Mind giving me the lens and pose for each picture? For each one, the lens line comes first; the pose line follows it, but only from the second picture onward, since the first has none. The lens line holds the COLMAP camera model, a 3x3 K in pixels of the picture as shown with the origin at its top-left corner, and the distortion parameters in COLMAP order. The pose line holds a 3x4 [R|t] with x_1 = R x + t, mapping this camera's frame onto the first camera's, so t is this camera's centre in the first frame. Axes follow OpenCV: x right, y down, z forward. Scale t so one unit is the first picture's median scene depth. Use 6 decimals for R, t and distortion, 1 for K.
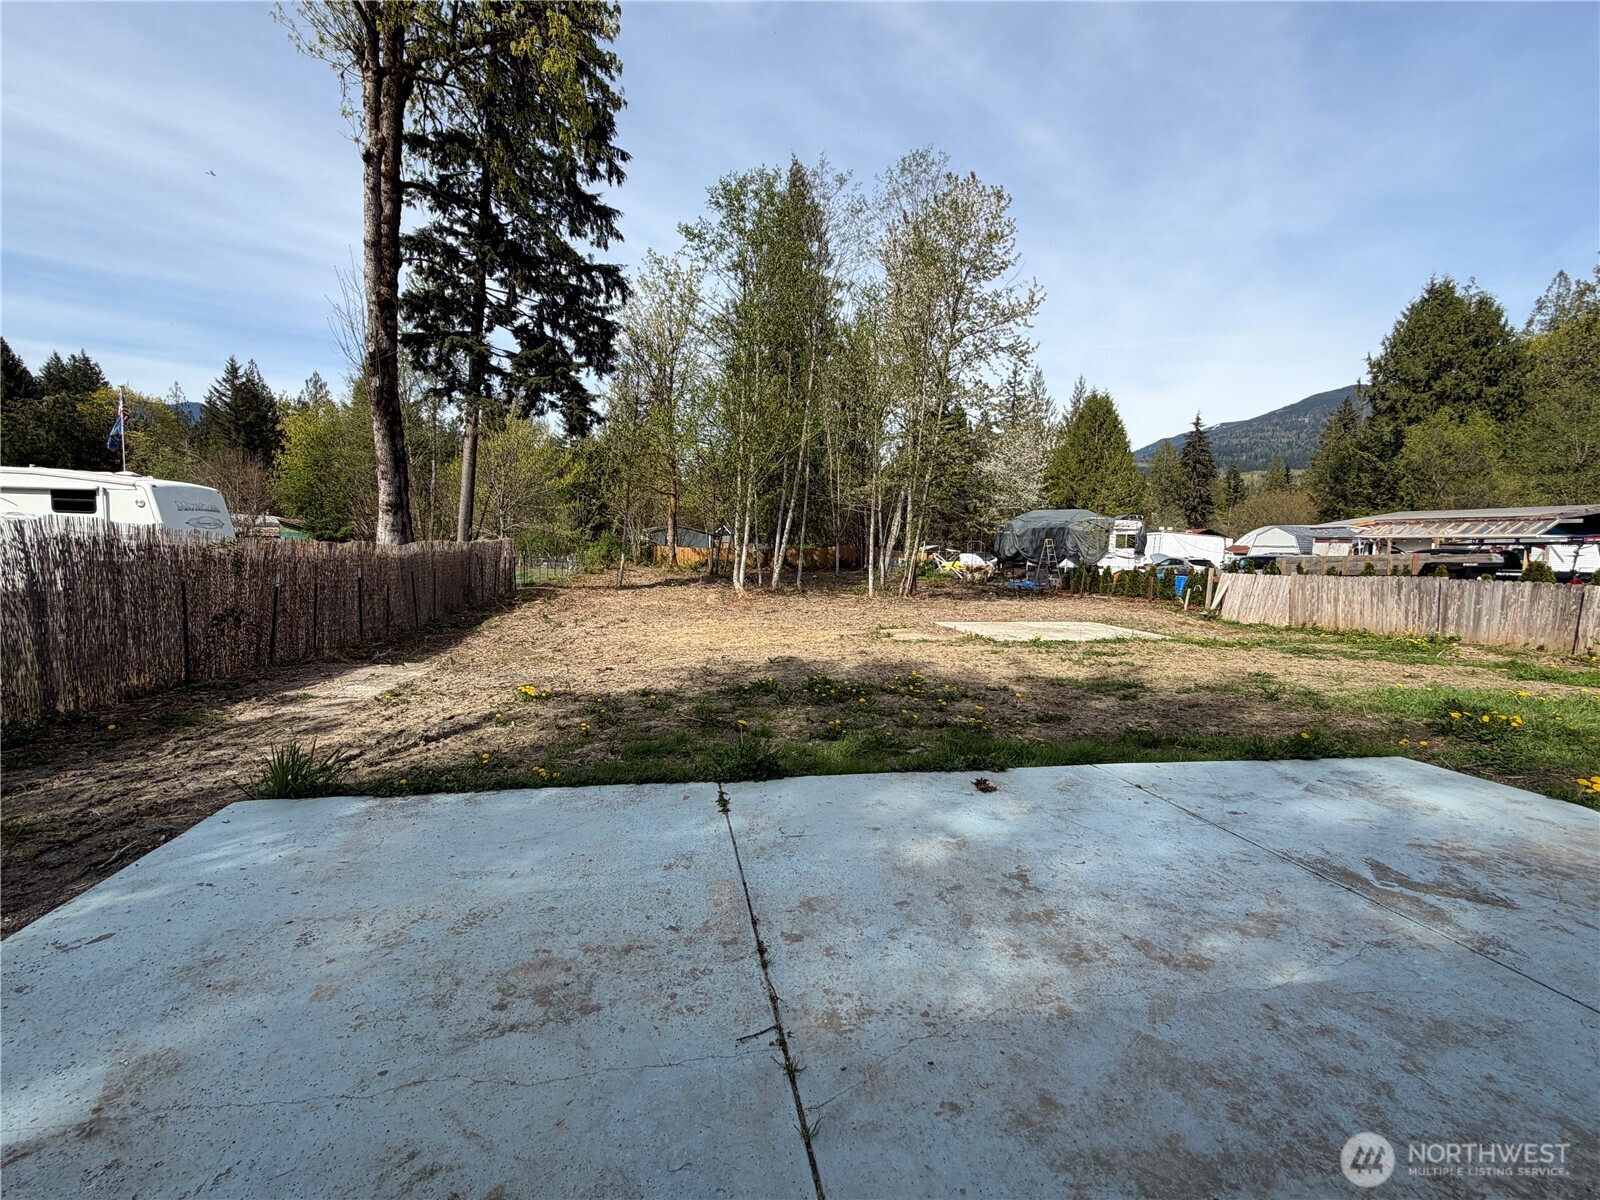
lens RADIAL K [[723.5, 0, 800.0], [0, 723.5, 600.0], [0, 0, 1]] dist [0.034968, -0.000036]
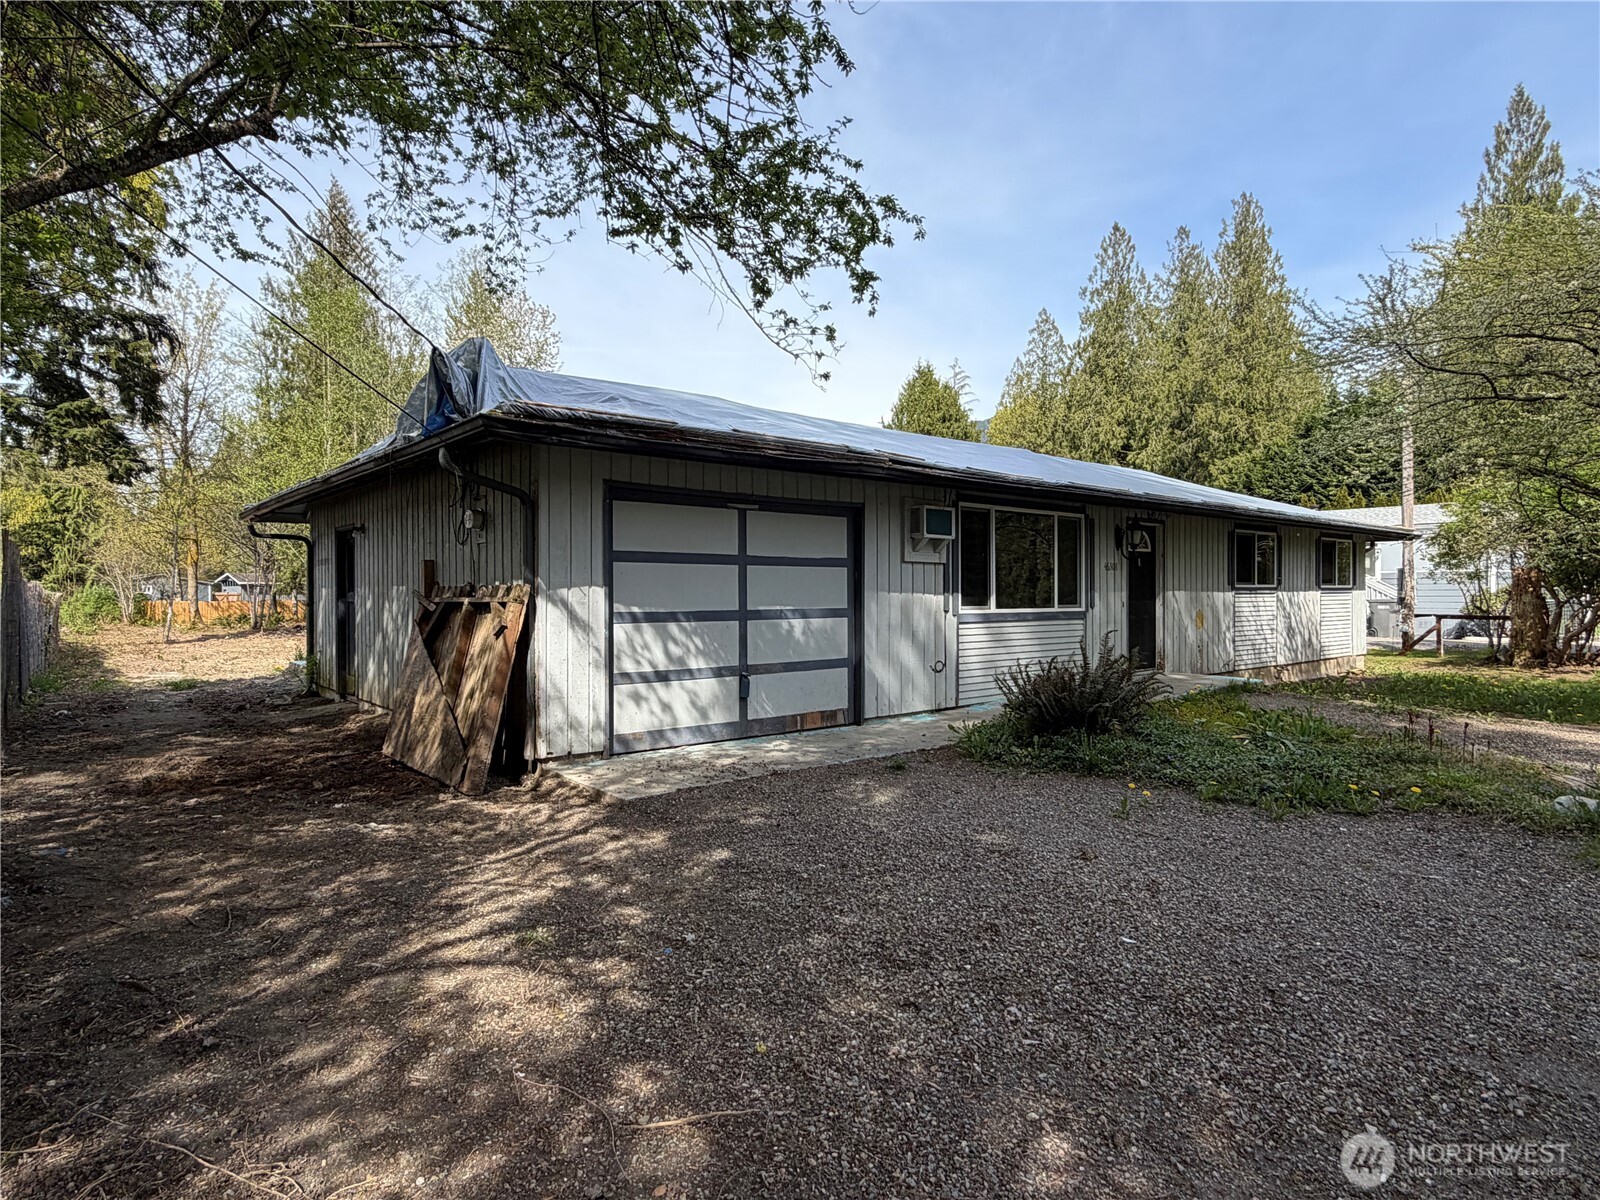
lens RADIAL K [[877.8, 0, 800.0], [0, 877.8, 600.0], [0, 0, 1]] dist [0.001727, 0.000326]
pose [[0.876720, -0.052791, 0.478096, -0.082814], [0.080980, 0.995971, -0.038525, 0.042355], [-0.474136, 0.072491, 0.877462, -0.431003]]
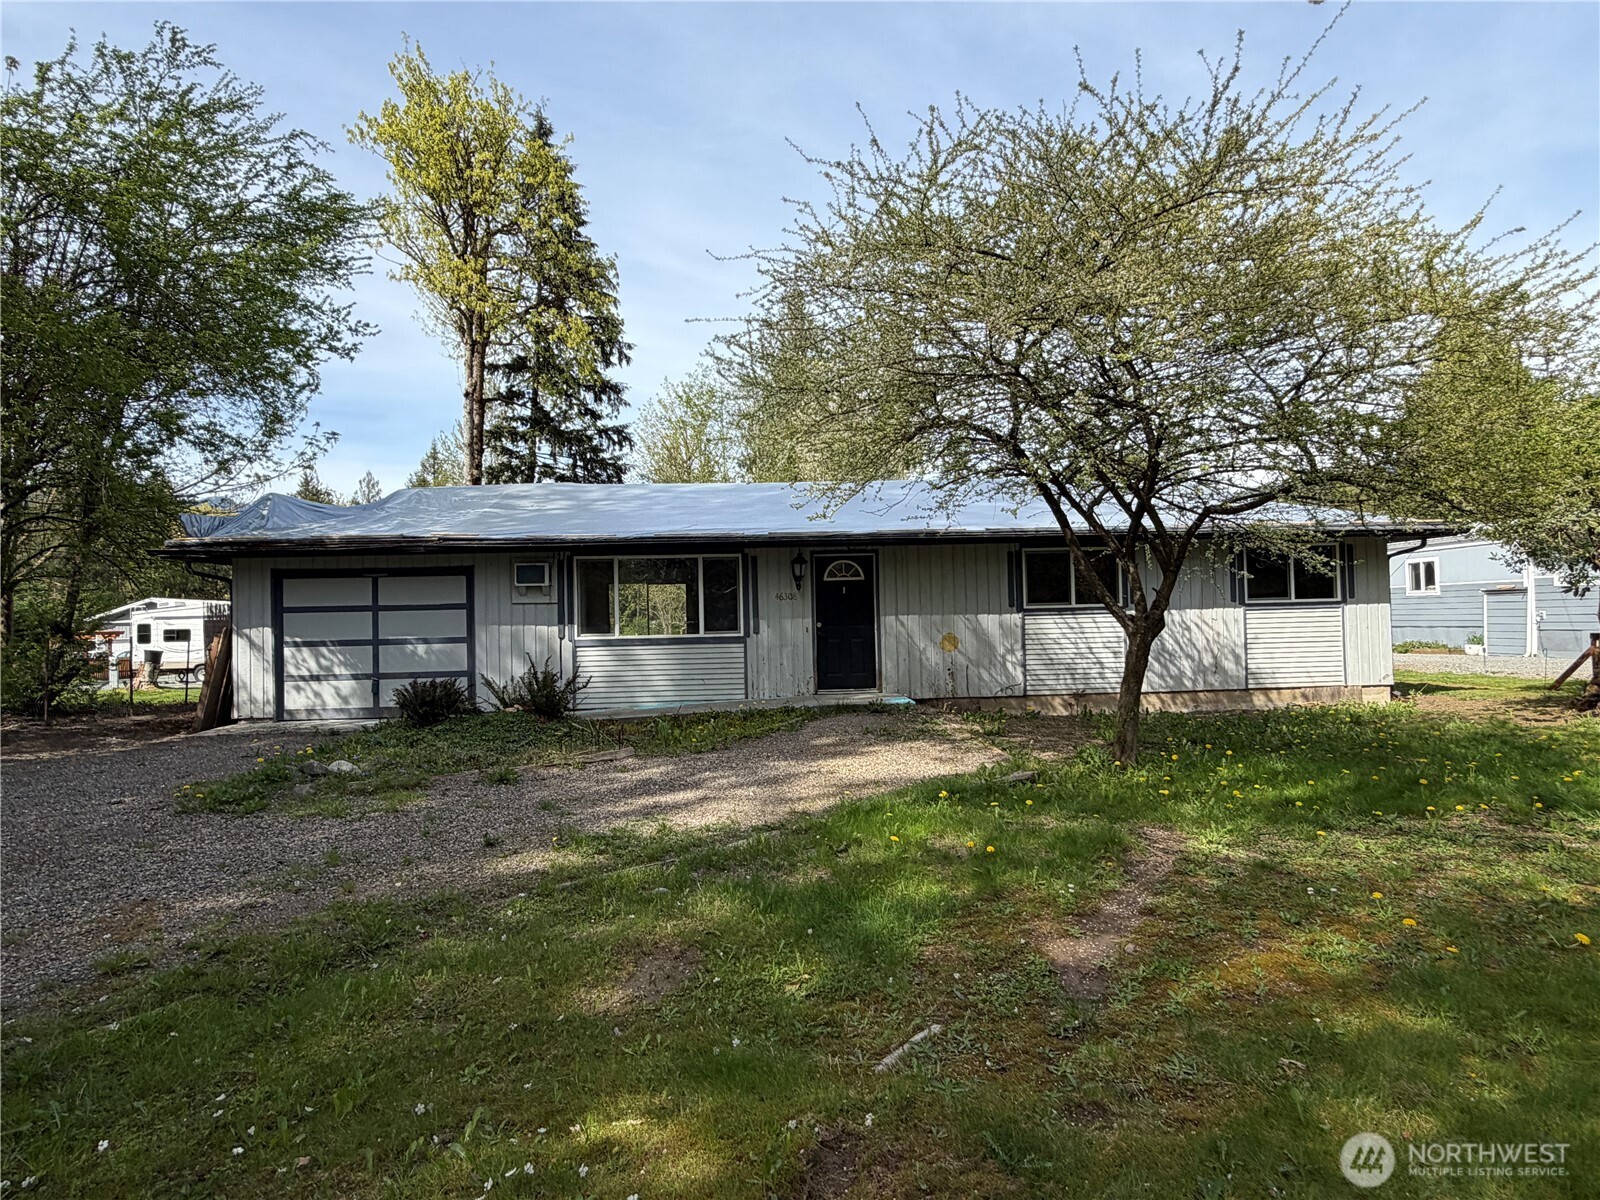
lens RADIAL K [[877.8, 0, 800.0], [0, 877.8, 600.0], [0, 0, 1]] dist [0.001727, 0.000326]
pose [[0.989834, -0.073045, -0.122039, 0.259657], [0.060219, 0.992577, -0.105665, 0.070535], [0.128852, 0.097242, 0.986885, -0.579464]]
